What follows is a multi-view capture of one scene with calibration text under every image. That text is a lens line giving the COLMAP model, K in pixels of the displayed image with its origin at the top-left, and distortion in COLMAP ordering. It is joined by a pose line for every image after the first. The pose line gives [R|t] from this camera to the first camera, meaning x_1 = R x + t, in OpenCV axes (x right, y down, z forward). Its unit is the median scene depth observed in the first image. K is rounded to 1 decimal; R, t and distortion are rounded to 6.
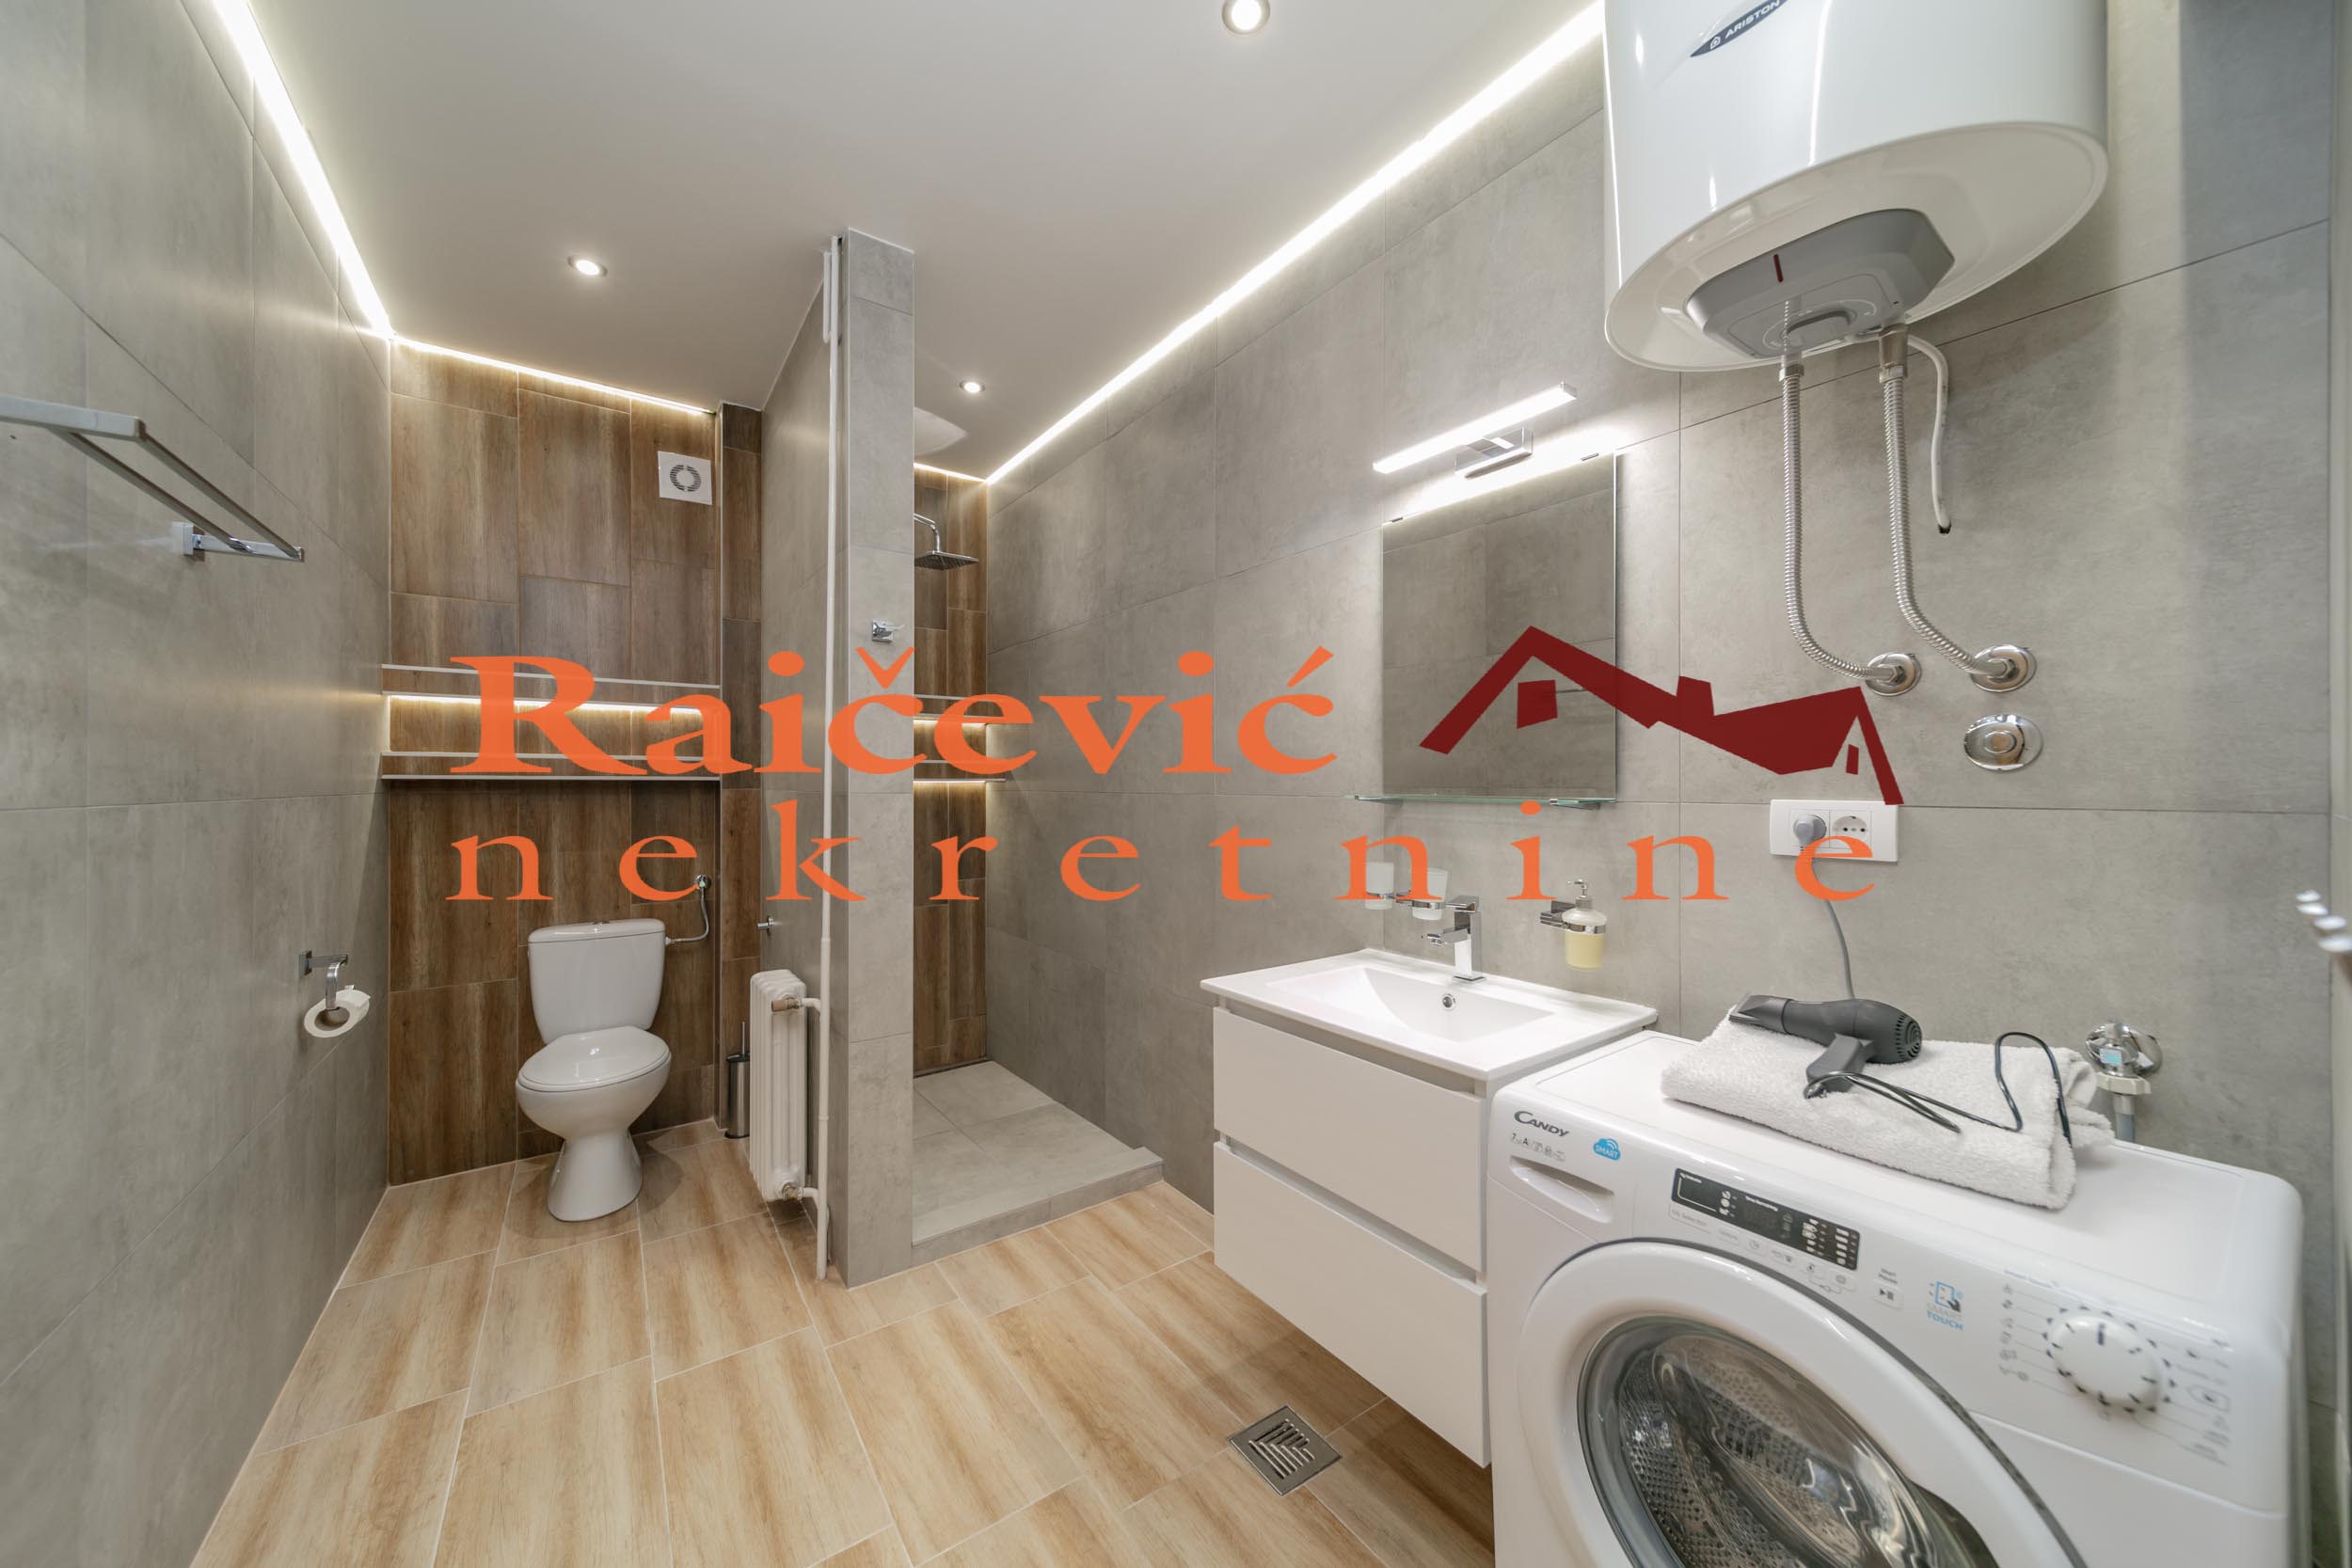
lens RADIAL K [[813.1, 0, 1165.8], [0, 813.1, 781.2], [0, 0, 1]] dist [0.009566, -0.000719]
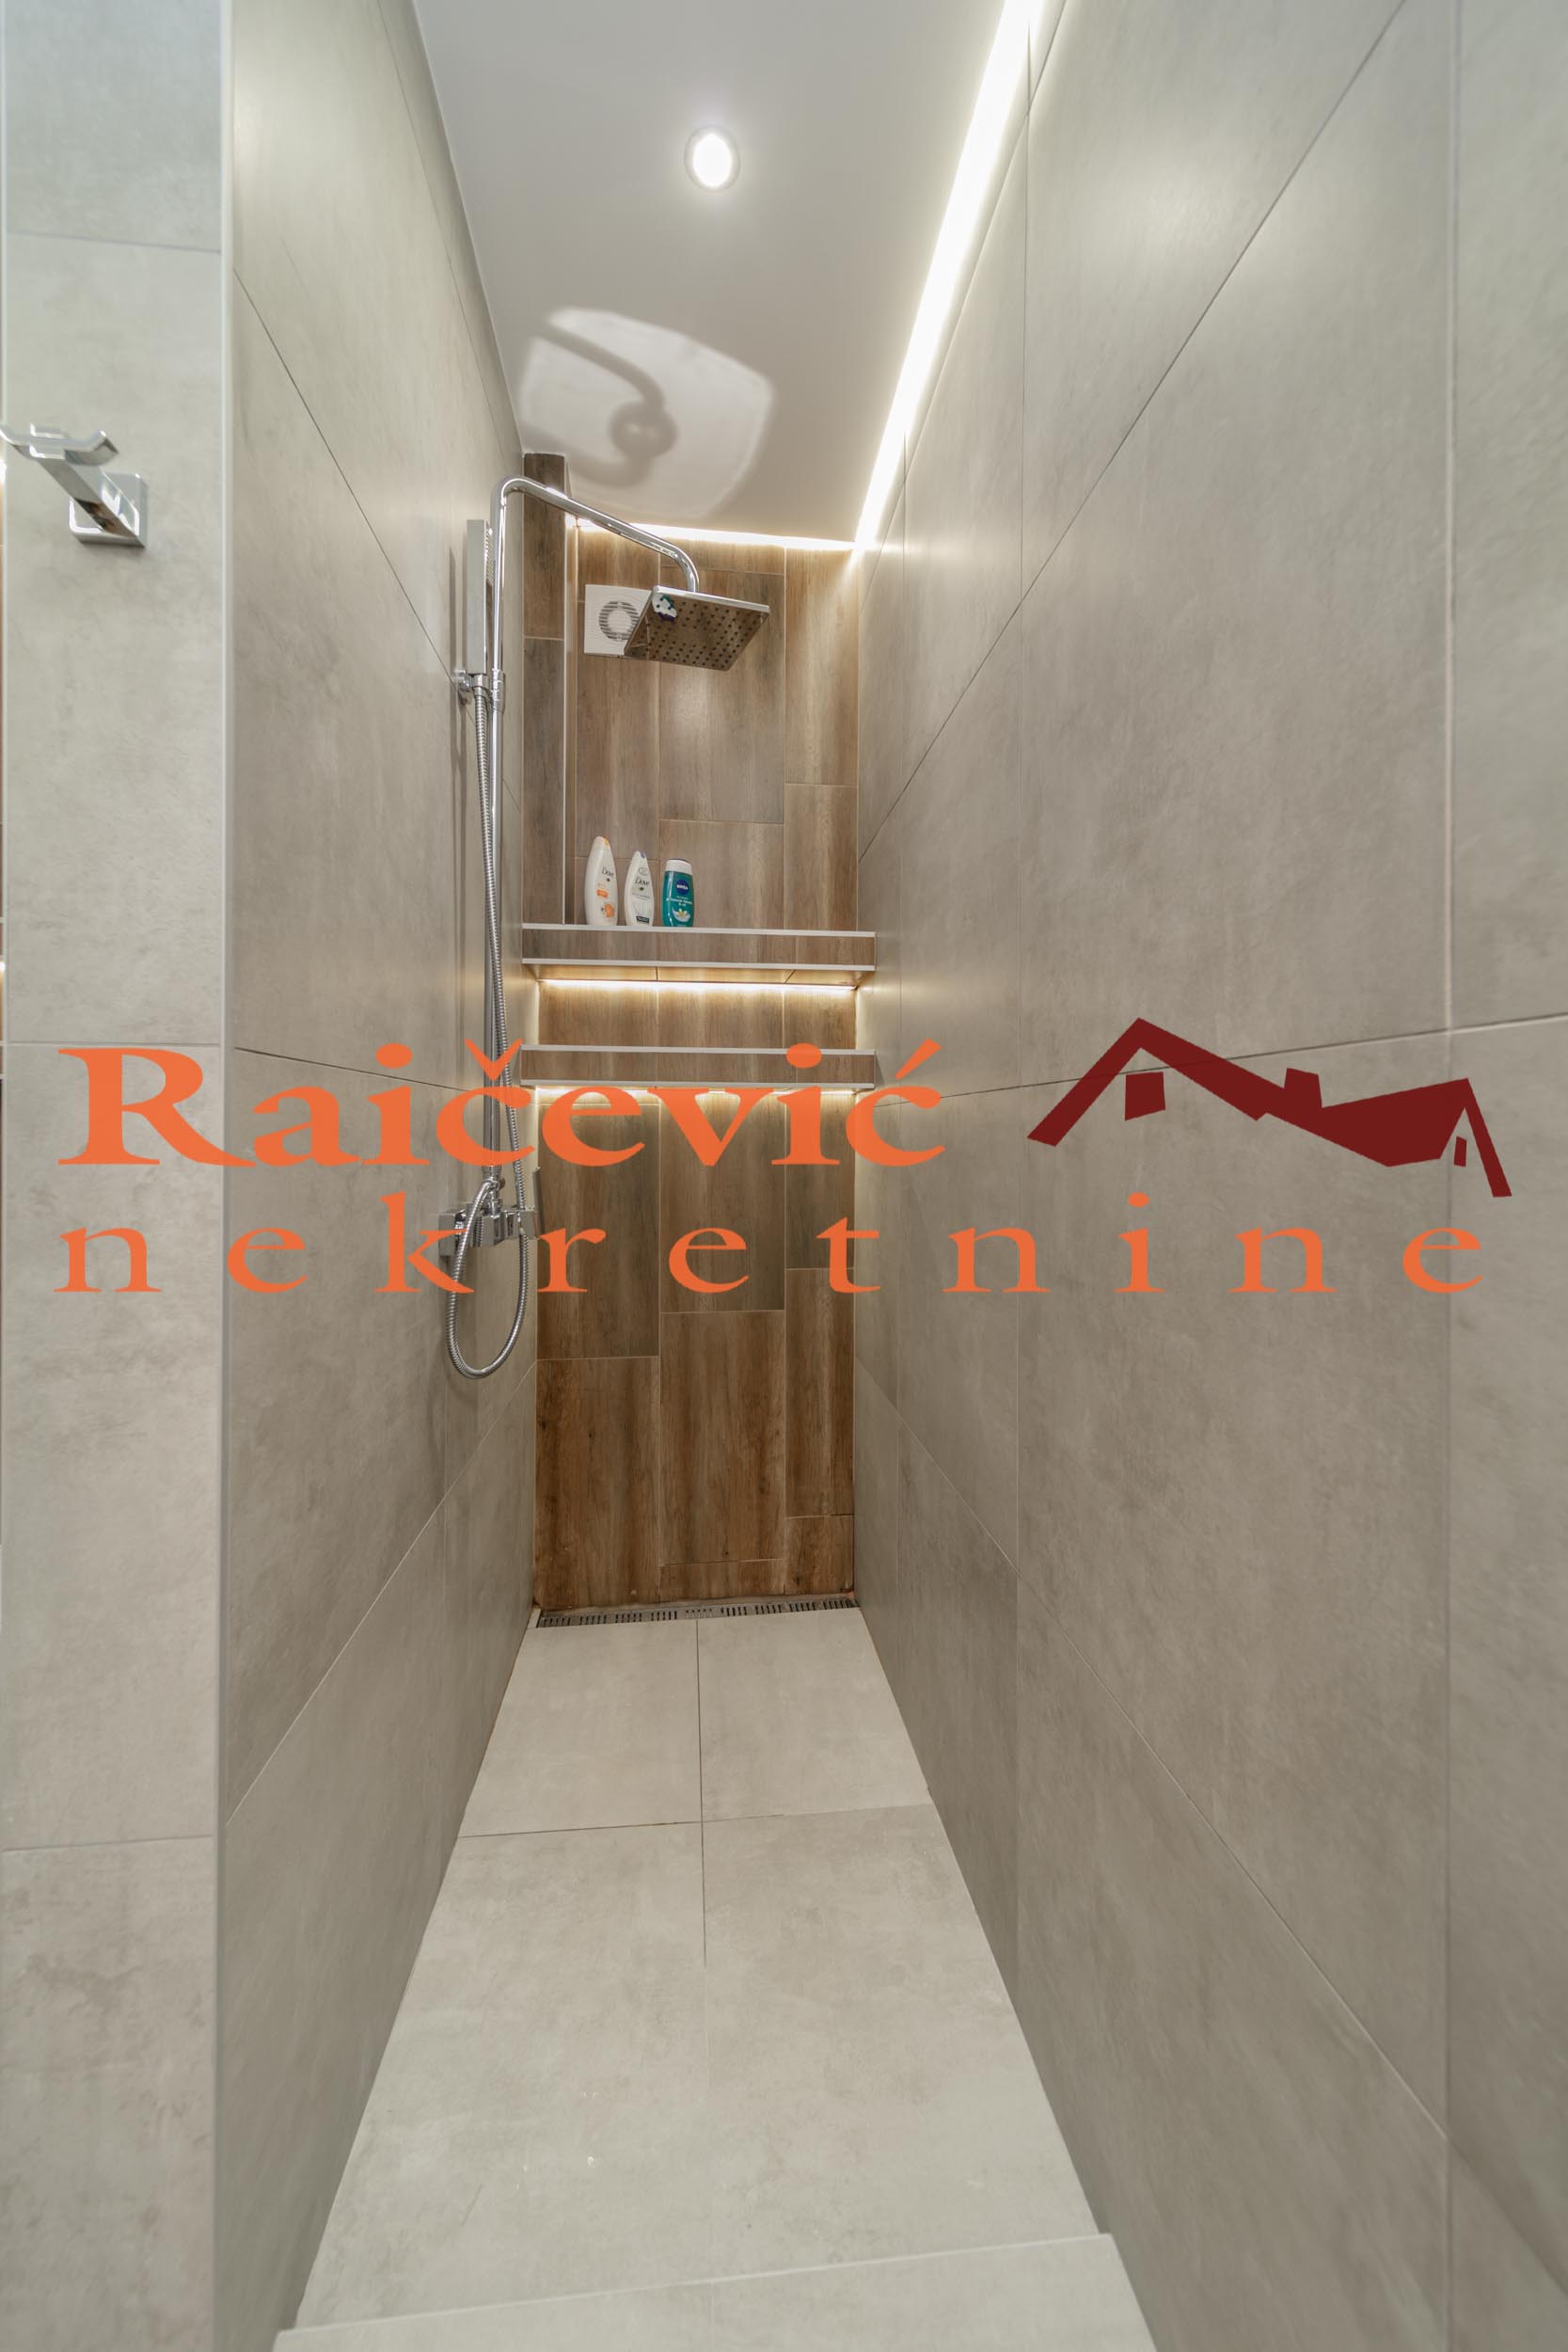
lens RADIAL K [[828.4, 0, 774.8], [0, 828.4, 1139.4], [0, 0, 1]] dist [0.003253, 0.000229]
pose [[0.866386, 0.001370, -0.499372, 0.017760], [0.002111, 0.999977, 0.006405, 0.039051], [0.499370, -0.006603, 0.866364, 0.676023]]
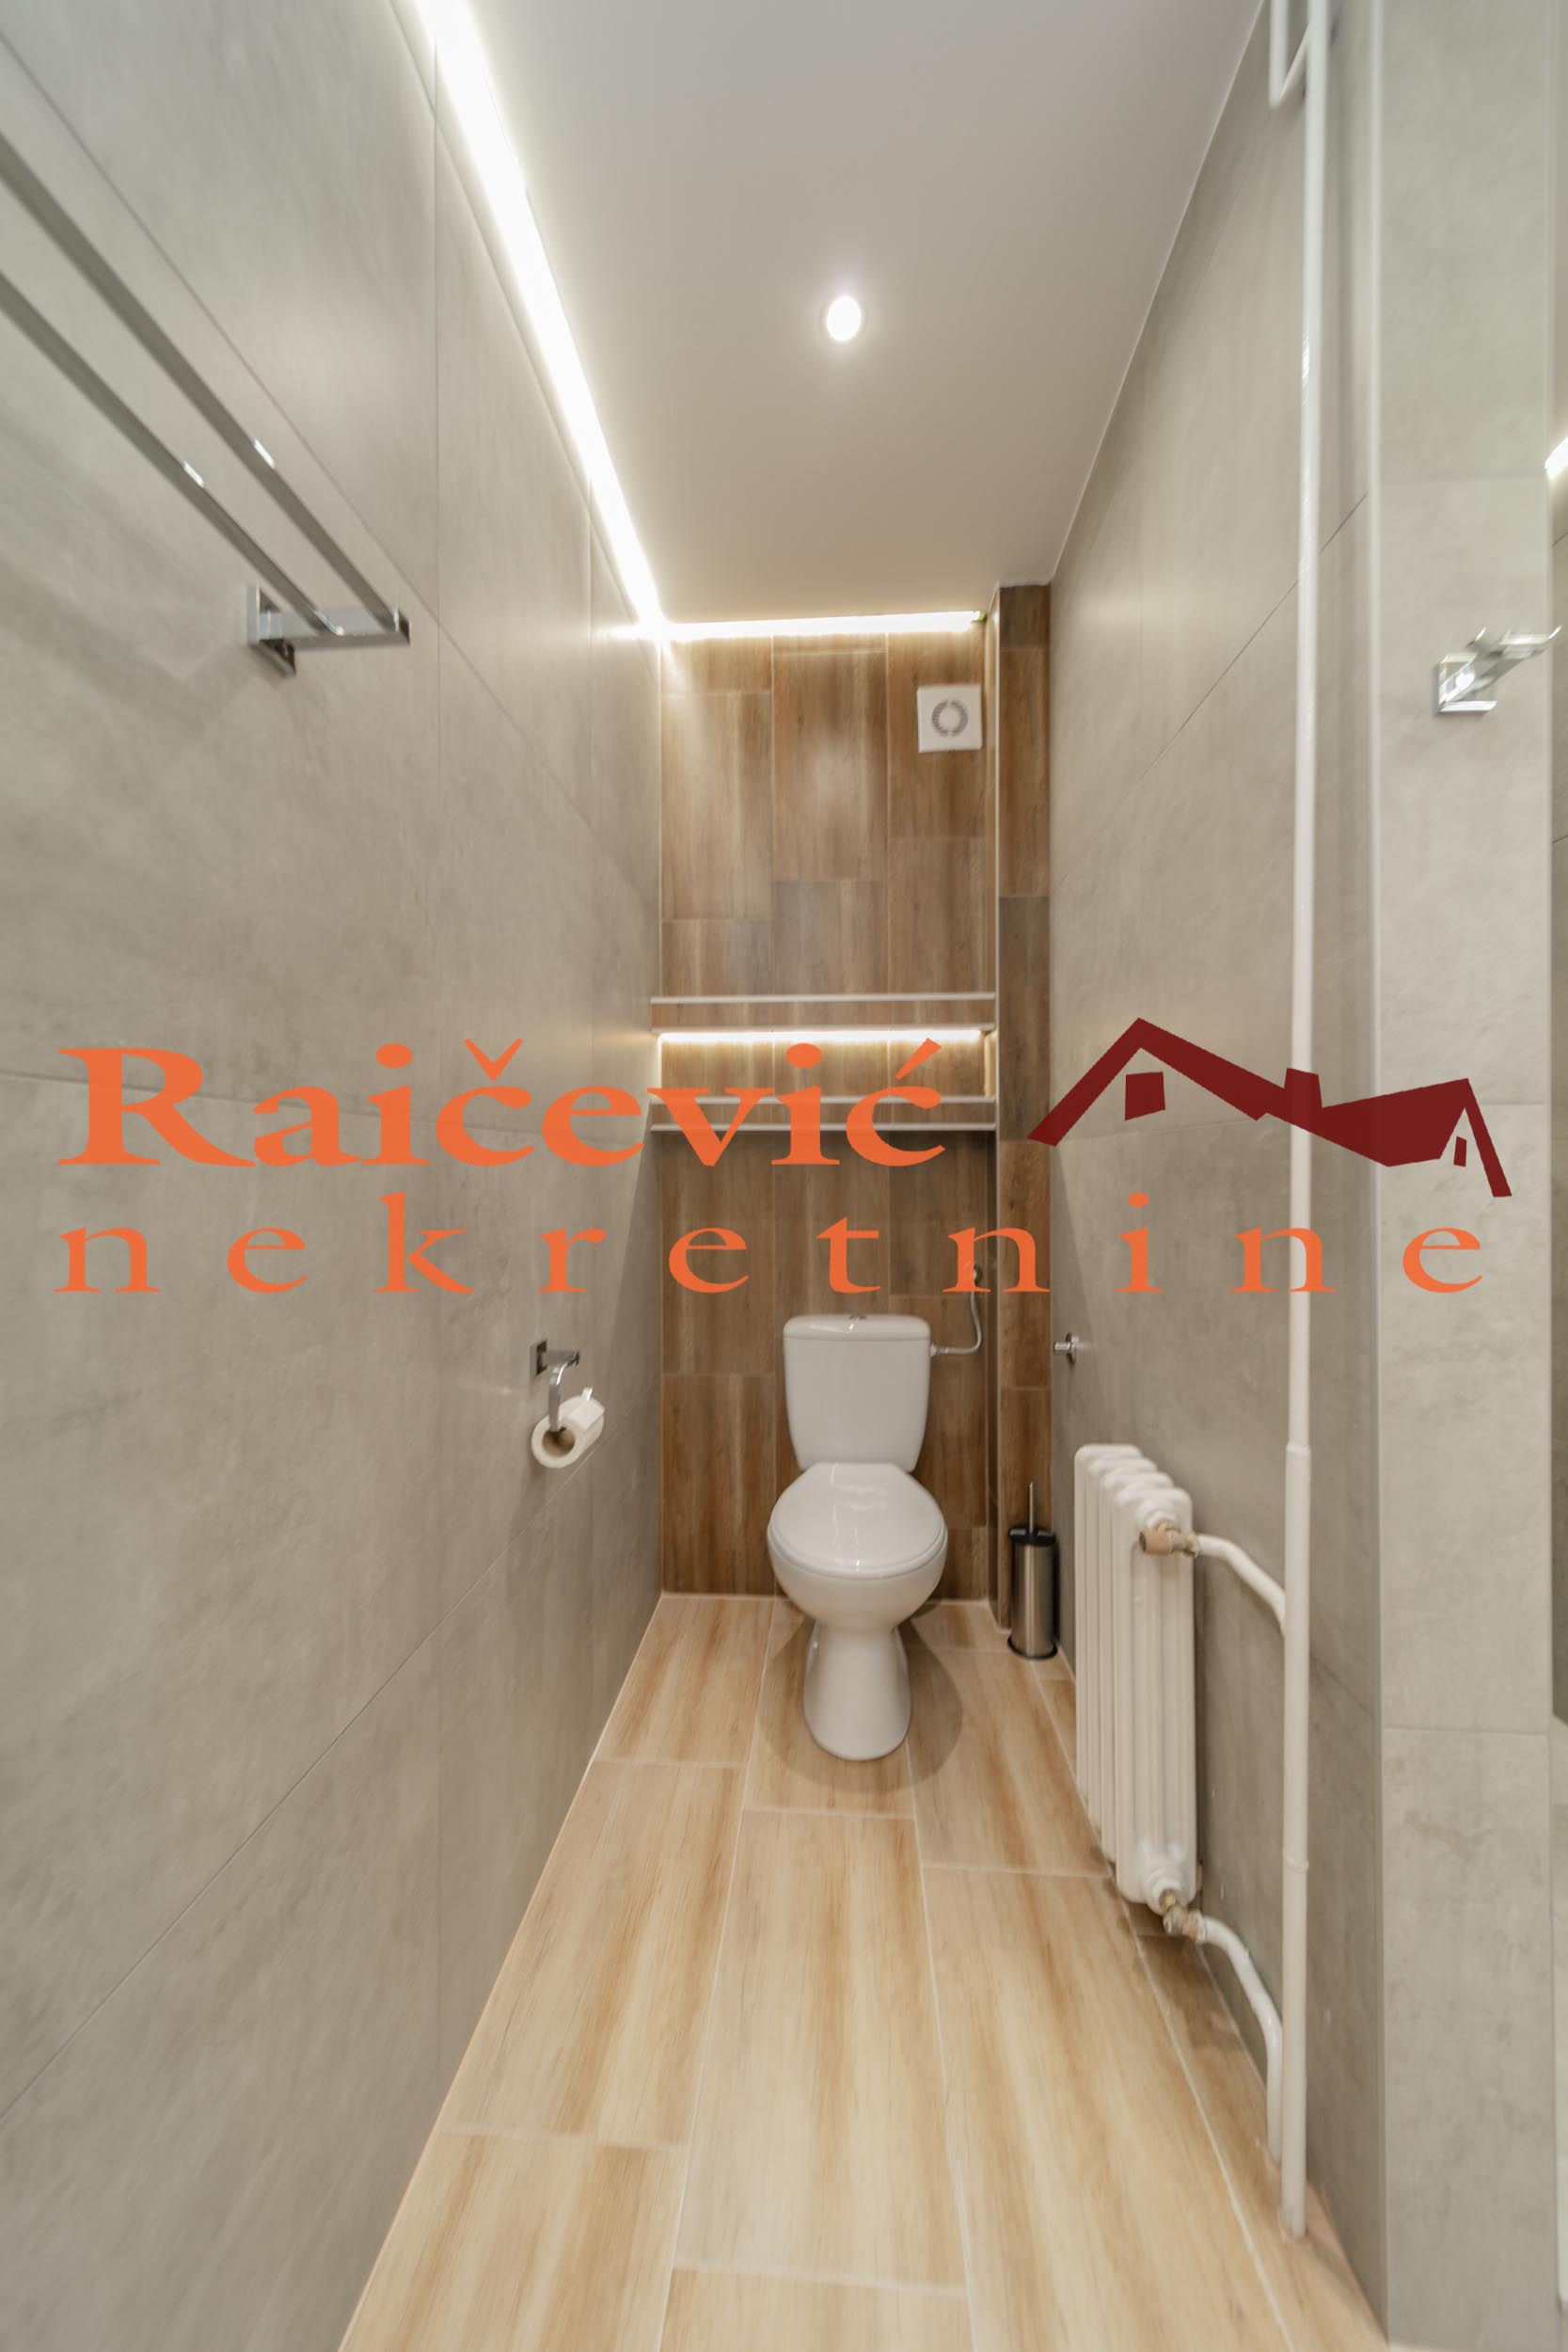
lens RADIAL K [[828.4, 0, 793.0], [0, 828.4, 1168.0], [0, 0, 1]] dist [0.003253, 0.000229]
pose [[0.783442, -0.001973, -0.621462, -0.279017], [0.004409, 0.999987, 0.002384, 0.034413], [0.621449, -0.004608, 0.783441, 0.386960]]
